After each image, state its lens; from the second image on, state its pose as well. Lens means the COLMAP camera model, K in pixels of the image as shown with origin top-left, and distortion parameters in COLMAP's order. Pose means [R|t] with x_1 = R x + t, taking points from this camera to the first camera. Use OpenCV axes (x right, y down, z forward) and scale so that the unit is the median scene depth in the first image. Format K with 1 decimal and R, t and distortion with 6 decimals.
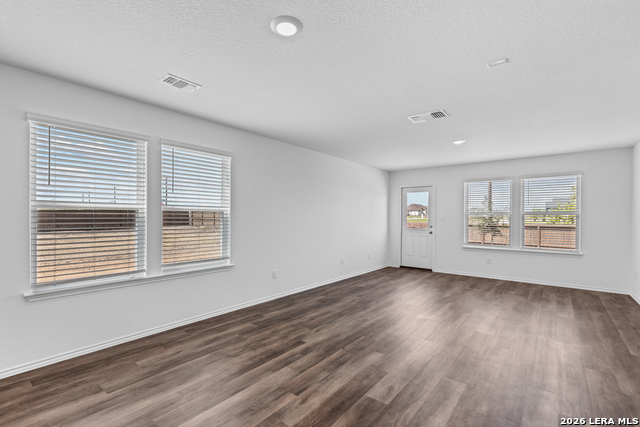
lens RADIAL K [[291.6, 0, 322.2], [0, 291.6, 218.2], [0, 0, 1]] dist [0.003736, -0.000421]
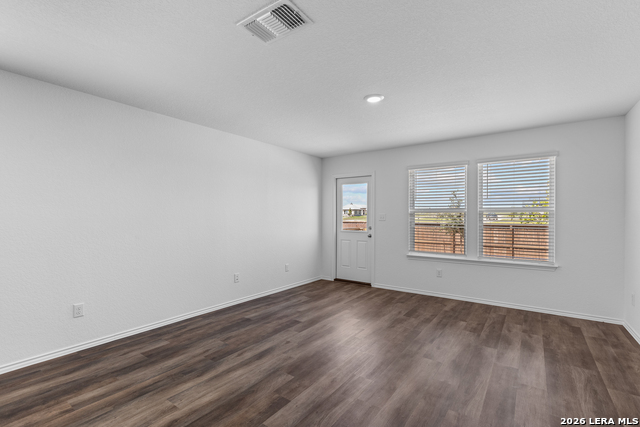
lens RADIAL K [[291.6, 0, 320.8], [0, 291.6, 218.5], [0, 0, 1]] dist [0.003736, -0.000421]
pose [[0.998861, -0.005421, 0.047404, 0.298063], [0.005249, 0.999979, 0.003742, -0.000682], [-0.047424, -0.003489, 0.998869, 0.338129]]
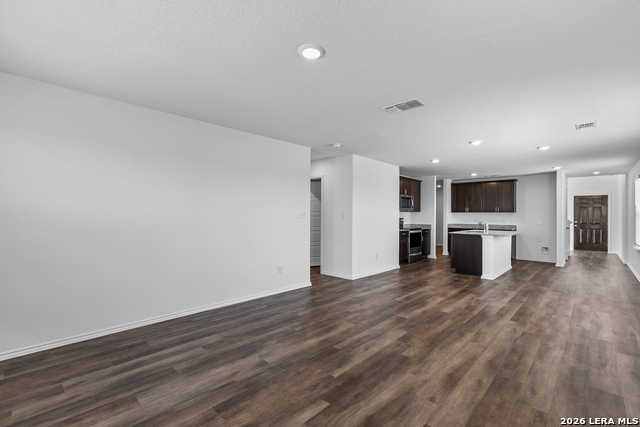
lens RADIAL K [[291.6, 0, 323.7], [0, 291.6, 212.0], [0, 0, 1]] dist [0.003736, -0.000421]
pose [[-0.997275, -0.014759, 0.072282, 0.385165], [-0.015210, 0.999868, -0.005694, -0.001448], [-0.072188, -0.006778, -0.997368, 1.381472]]
